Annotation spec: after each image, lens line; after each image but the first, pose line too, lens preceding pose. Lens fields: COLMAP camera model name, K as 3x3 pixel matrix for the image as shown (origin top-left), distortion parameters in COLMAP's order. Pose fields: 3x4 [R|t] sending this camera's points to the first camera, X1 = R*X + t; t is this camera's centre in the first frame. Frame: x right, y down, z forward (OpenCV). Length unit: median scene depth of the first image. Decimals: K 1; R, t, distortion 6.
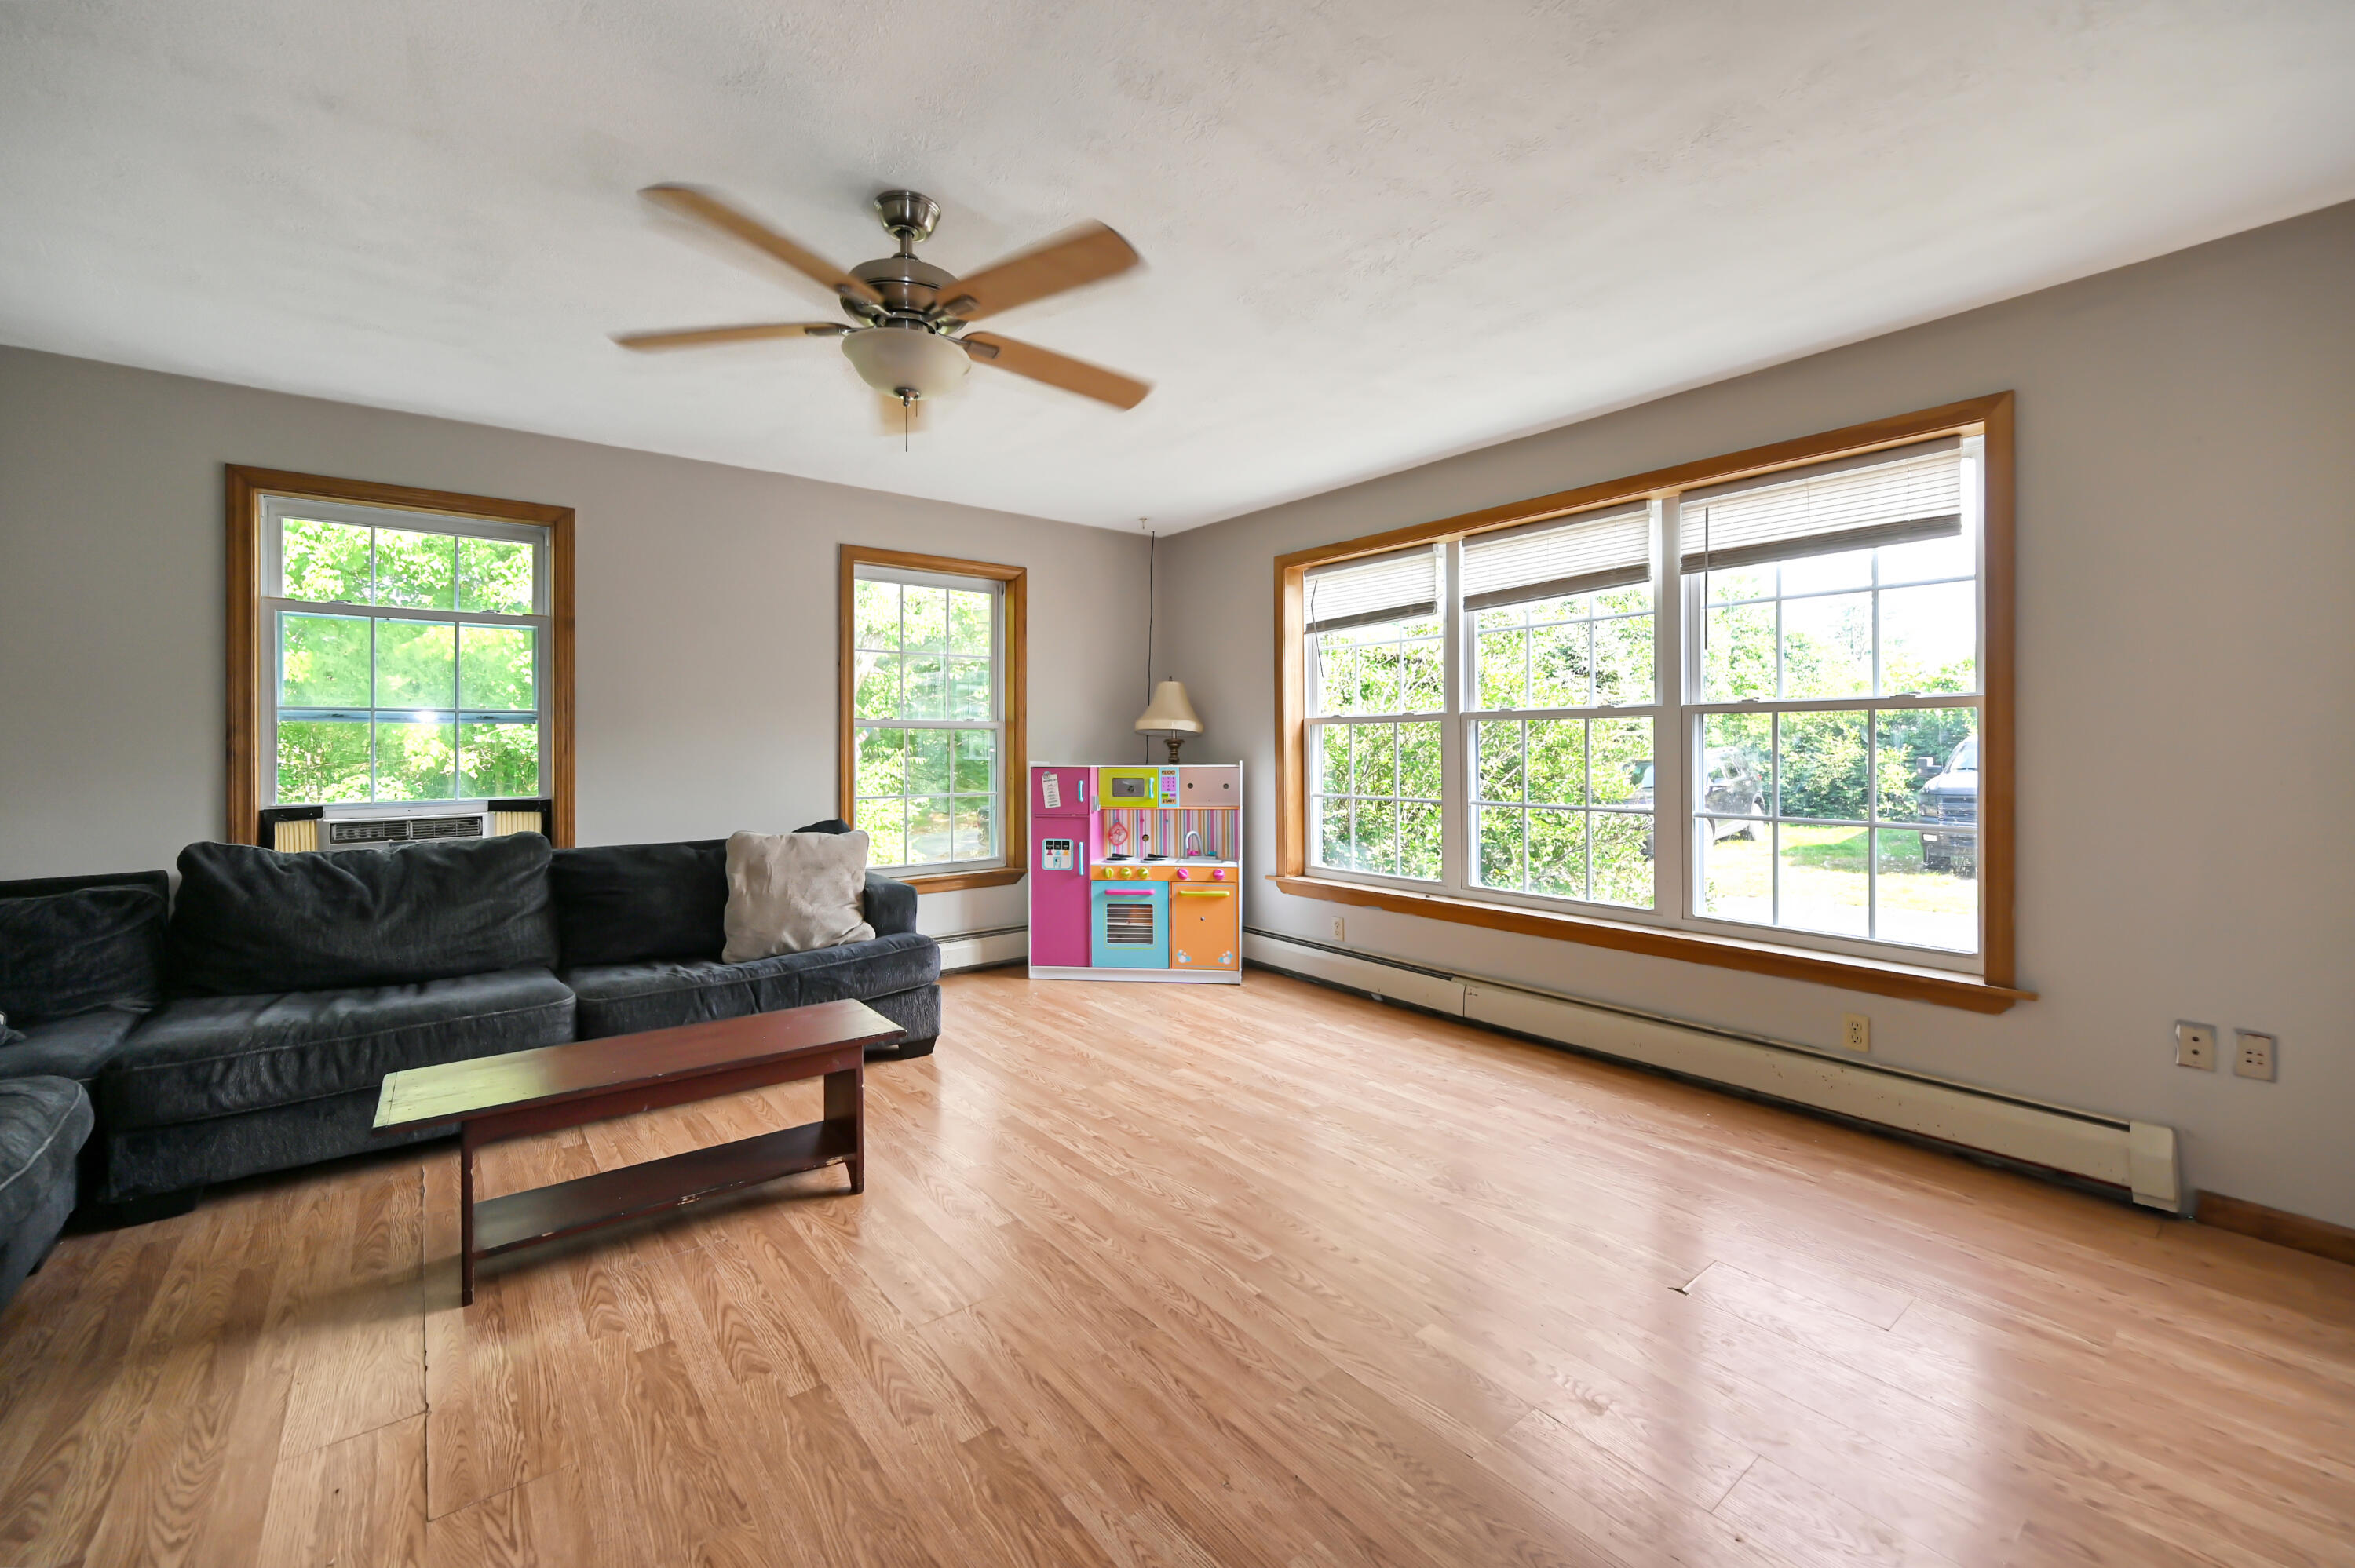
lens RADIAL K [[943.2, 0, 1179.0], [0, 943.2, 739.4], [0, 0, 1]] dist [-0.000244, 0.000187]
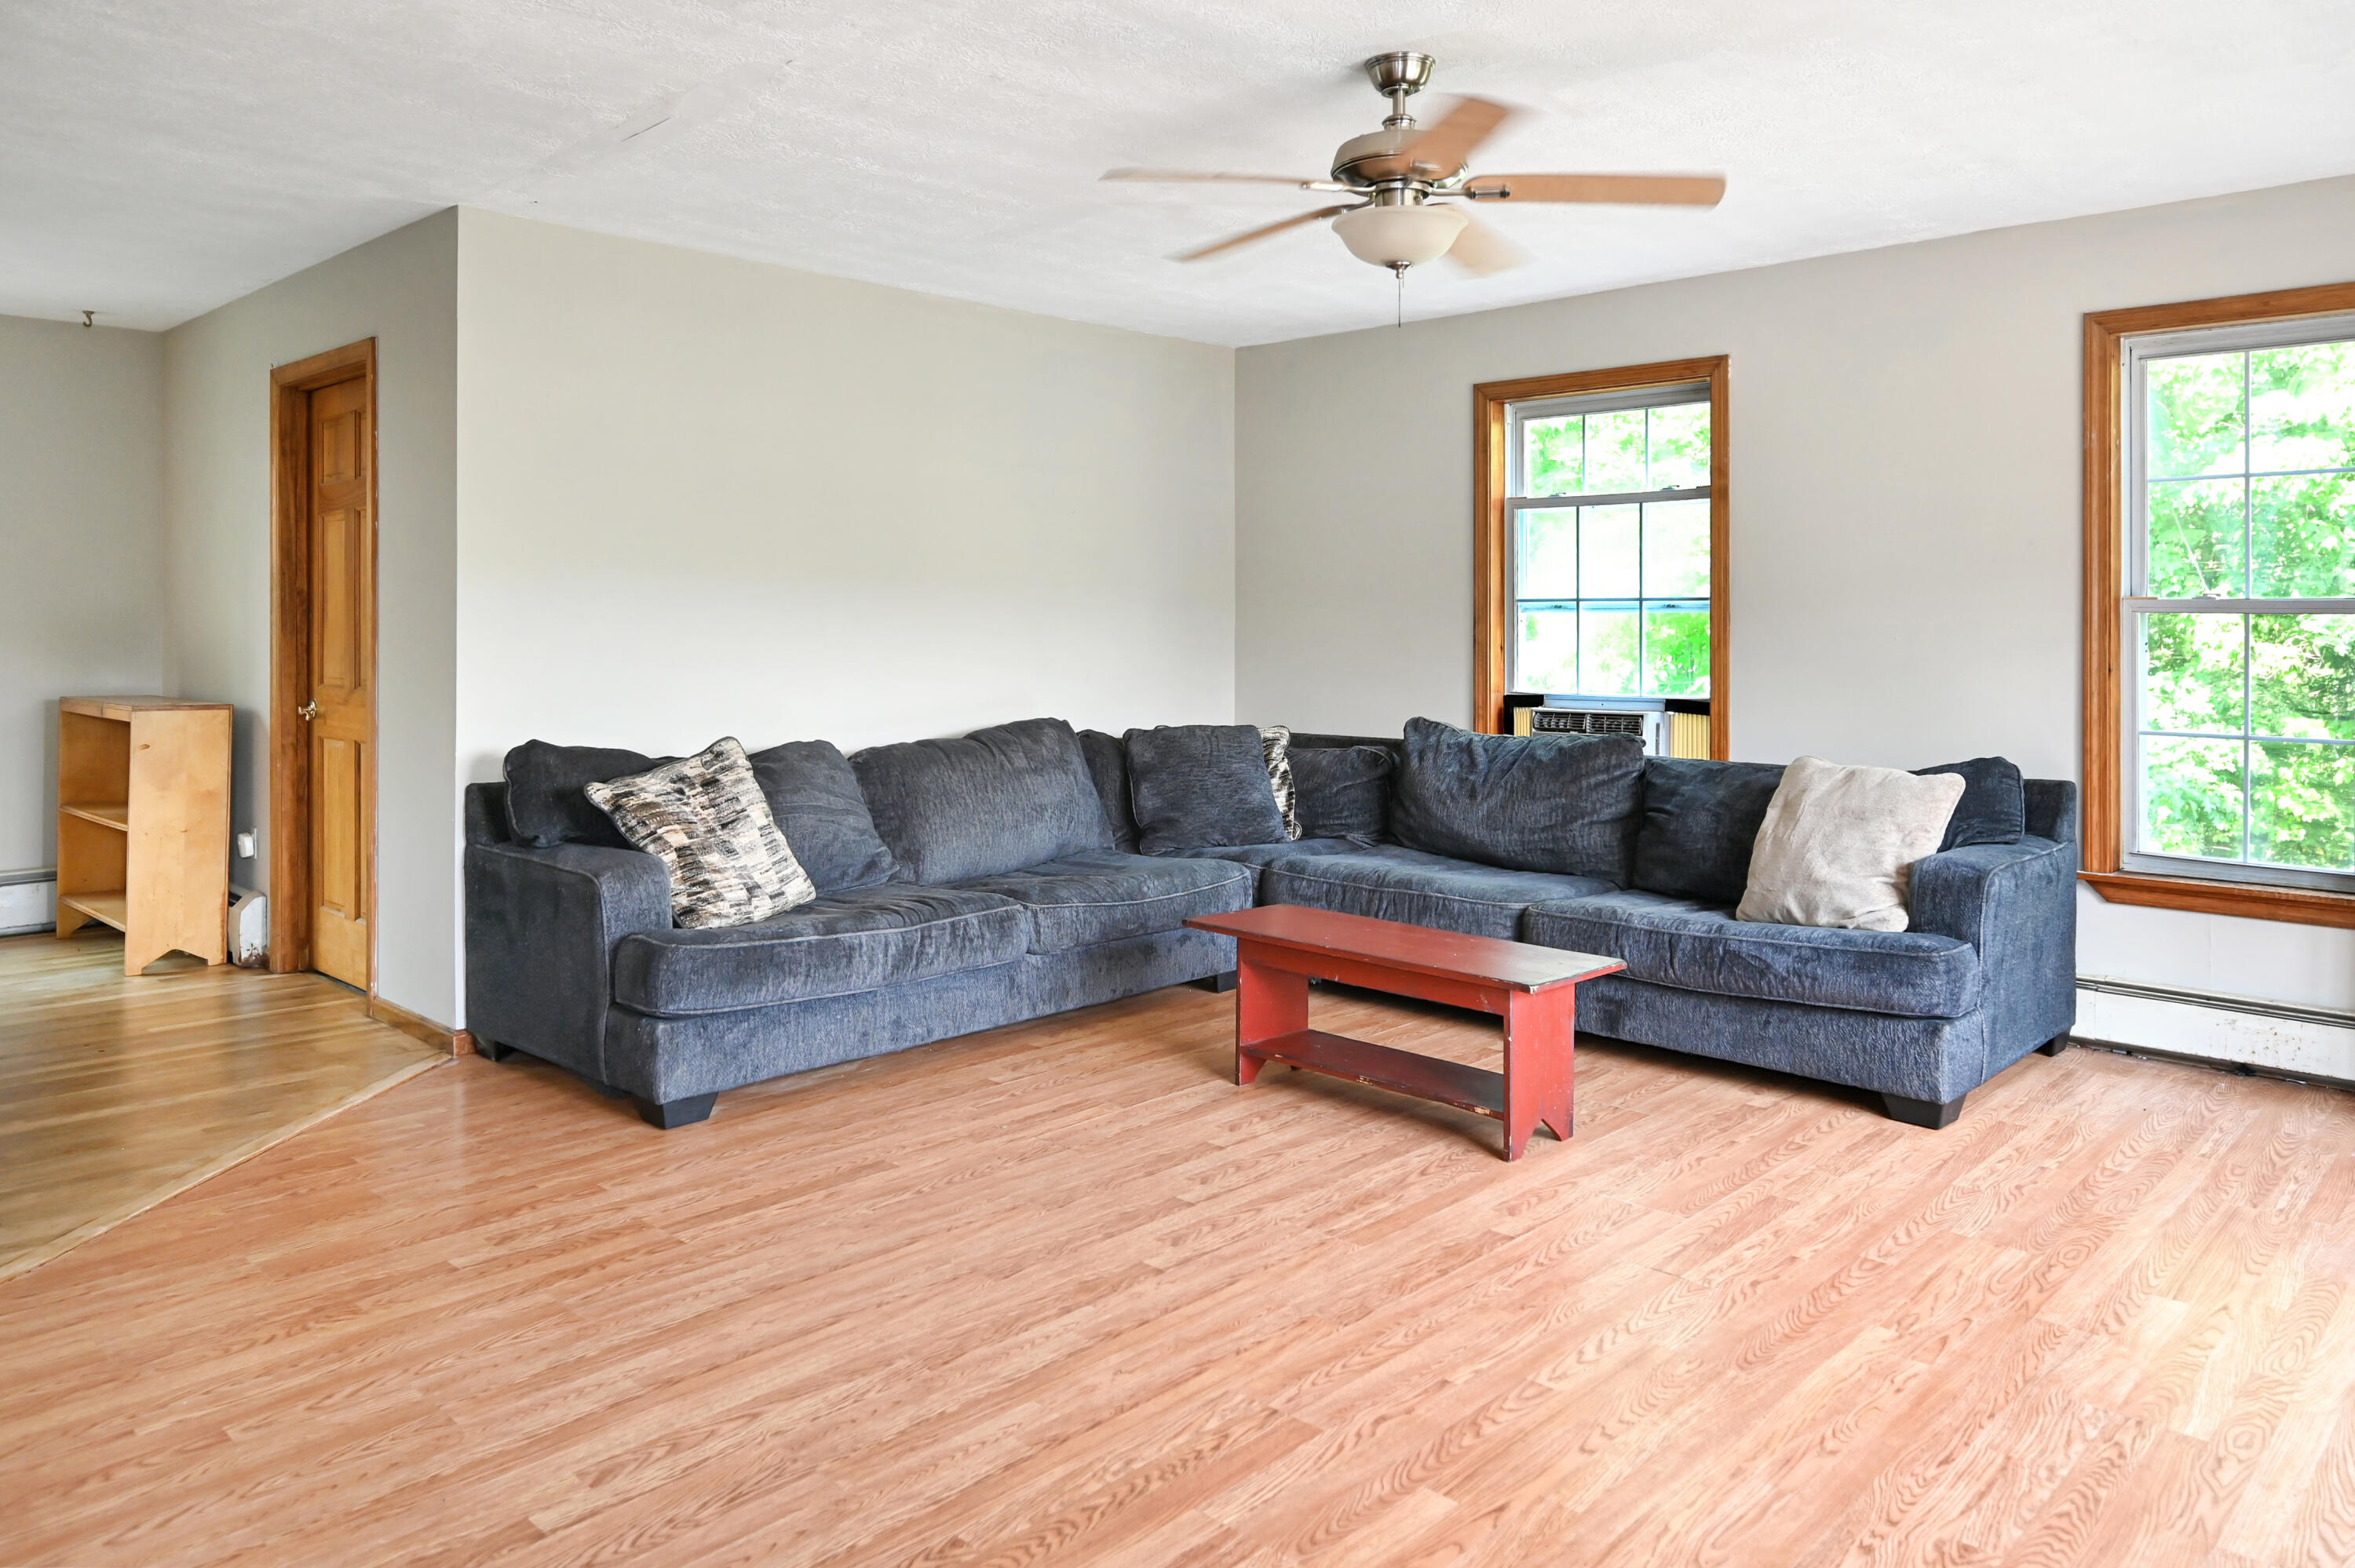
lens RADIAL K [[1608.6, 0, 1172.9], [0, 1608.6, 624.1], [0, 0, 1]] dist [0.002370, 0.000397]
pose [[0.139168, 0.002708, -0.990265, 0.818390], [0.001540, 0.999994, 0.002951, -0.012955], [0.990268, -0.001935, 0.139163, 0.372831]]
